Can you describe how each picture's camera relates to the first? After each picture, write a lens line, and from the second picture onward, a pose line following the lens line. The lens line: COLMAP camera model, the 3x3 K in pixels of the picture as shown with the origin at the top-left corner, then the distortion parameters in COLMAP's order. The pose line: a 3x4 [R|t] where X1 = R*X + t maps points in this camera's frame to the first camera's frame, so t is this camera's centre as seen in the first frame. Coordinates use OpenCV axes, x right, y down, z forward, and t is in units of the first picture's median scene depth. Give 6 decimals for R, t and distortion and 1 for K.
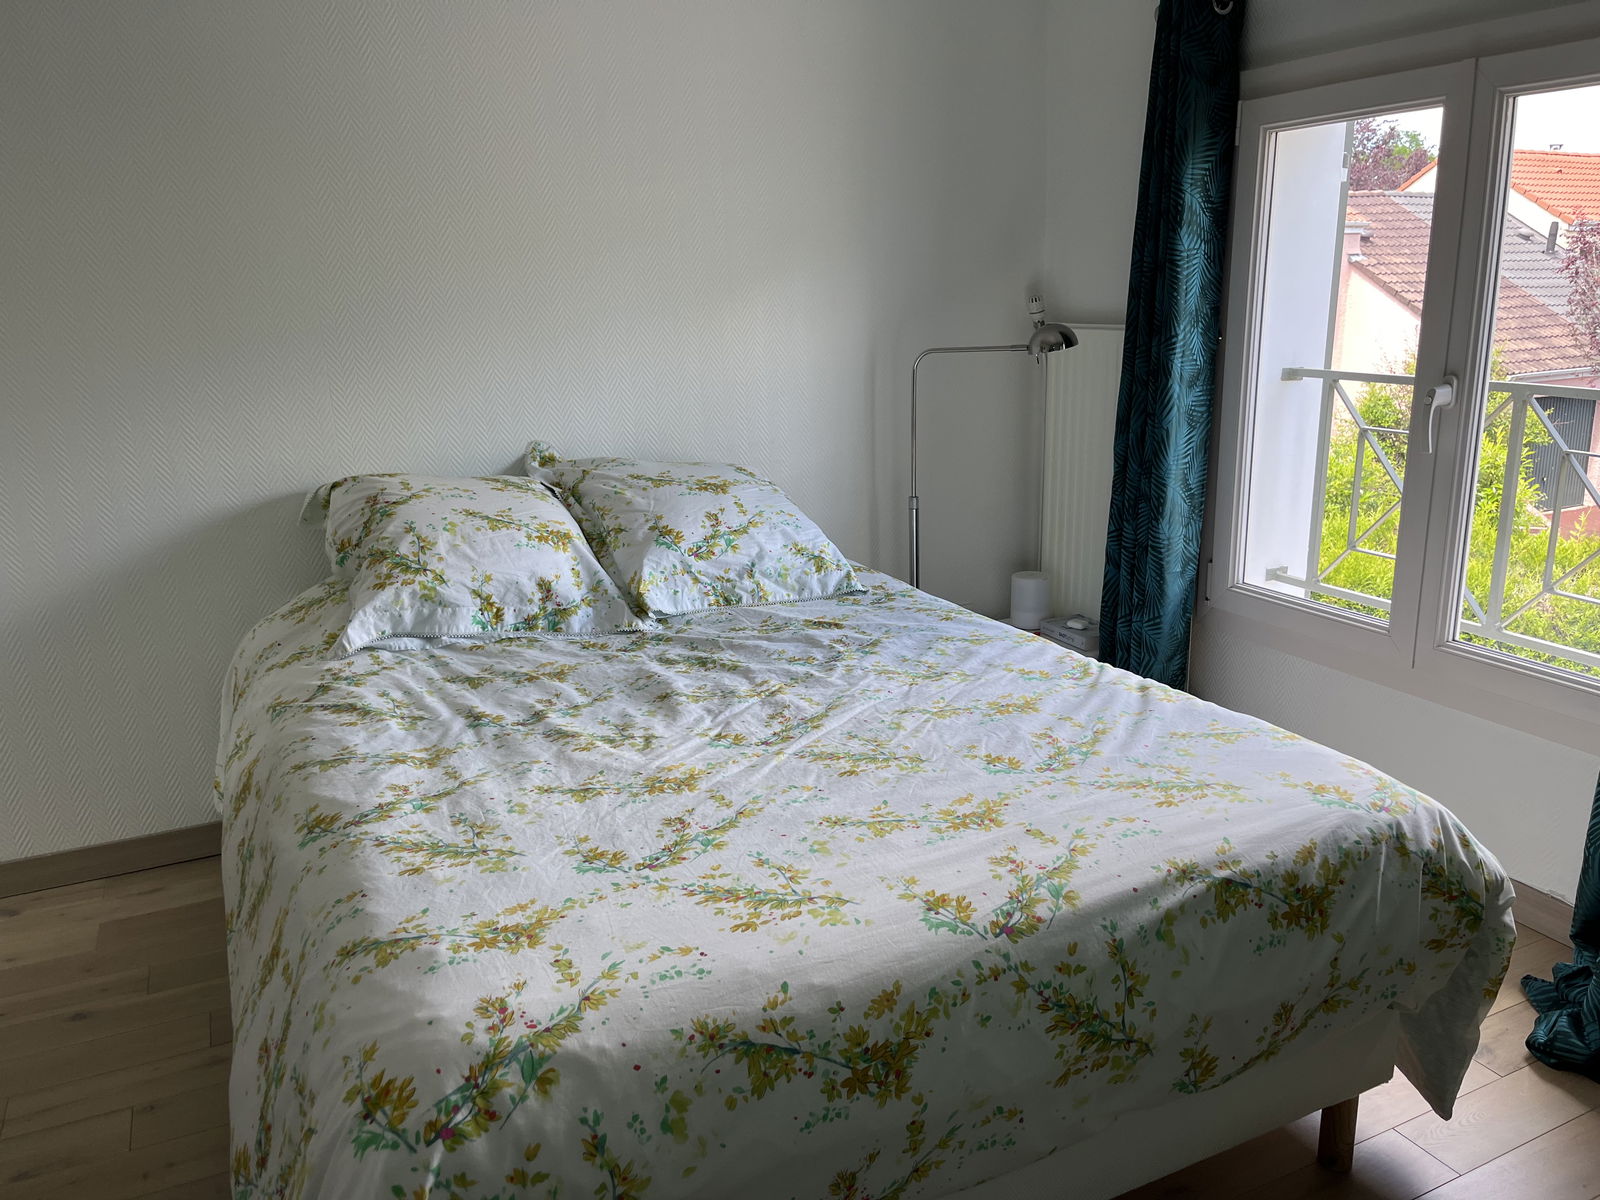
lens RADIAL K [[1208.9, 0, 800.0], [0, 1208.9, 600.0], [0, 0, 1]] dist [0.049790, -0.061993]
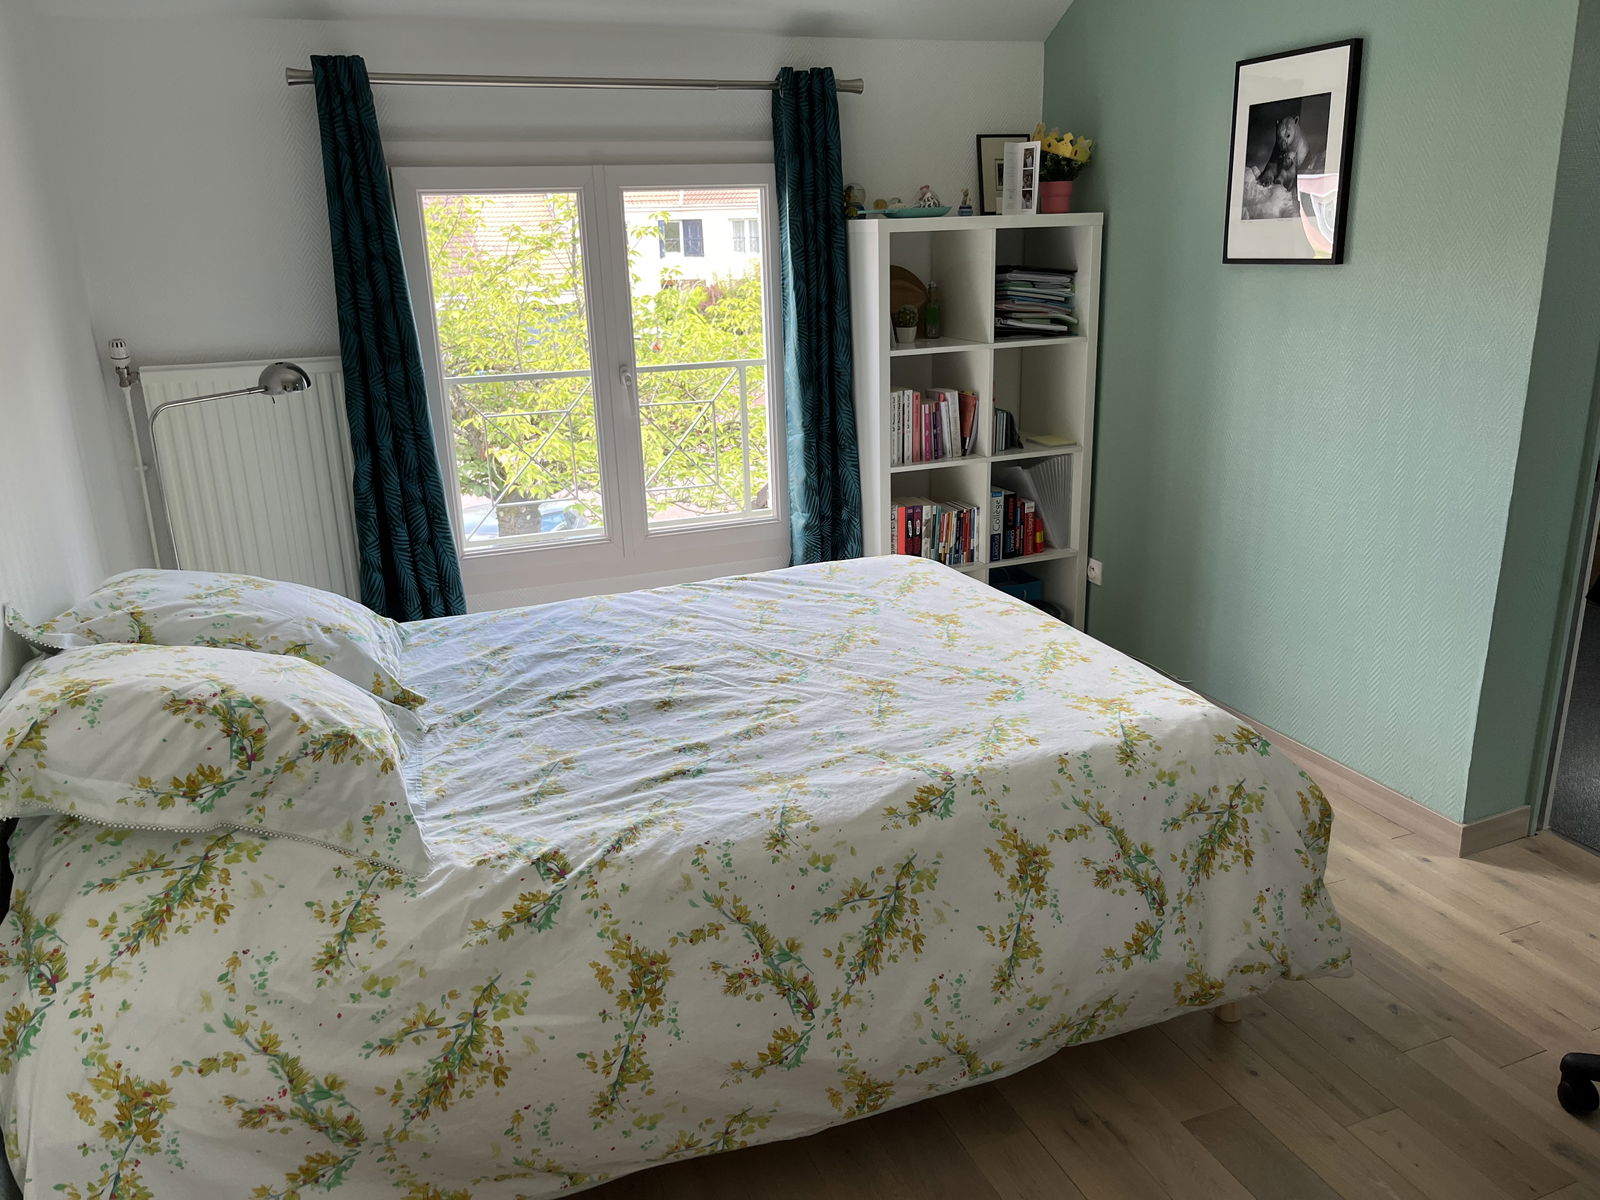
lens RADIAL K [[1208.9, 0, 800.0], [0, 1208.9, 600.0], [0, 0, 1]] dist [0.049790, -0.061993]
pose [[0.071999, -0.273530, 0.959165, -1.125557], [0.278118, 0.929024, 0.244058, -0.241593], [-0.957845, 0.249189, 0.142962, 0.688080]]
